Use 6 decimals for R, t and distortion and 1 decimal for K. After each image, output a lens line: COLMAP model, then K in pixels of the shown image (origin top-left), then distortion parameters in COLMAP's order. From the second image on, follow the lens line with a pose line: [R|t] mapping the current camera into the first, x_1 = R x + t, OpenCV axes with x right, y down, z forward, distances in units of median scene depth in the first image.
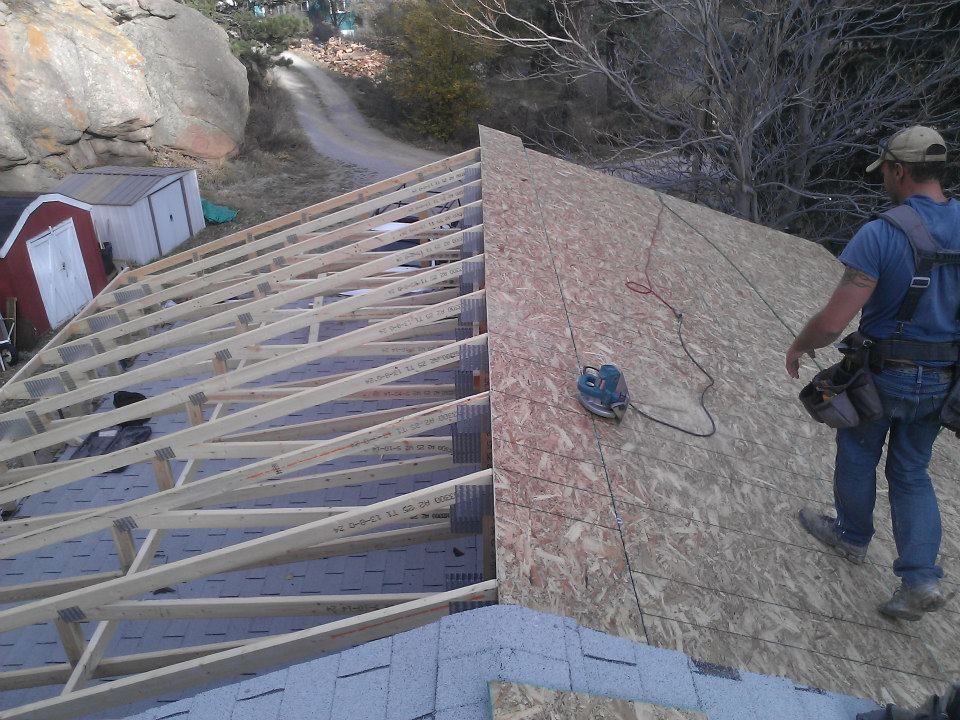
lens RADIAL K [[796.1, 0, 480.0], [0, 796.1, 360.0], [0, 0, 1]] dist [-0.026595, 0.044908]
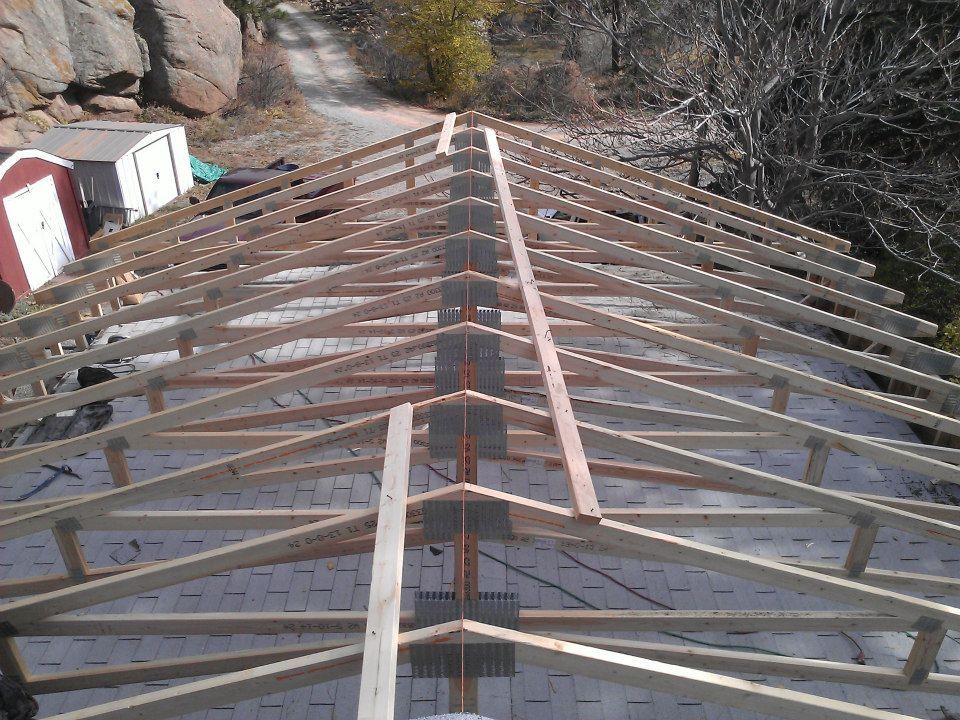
lens RADIAL K [[796.1, 0, 480.0], [0, 796.1, 360.0], [0, 0, 1]] dist [-0.026595, 0.044908]
pose [[0.999852, 0.016783, 0.003668, 0.029519], [-0.016939, 0.998712, 0.047831, -0.048896], [-0.002860, -0.047886, 0.998849, 0.128085]]
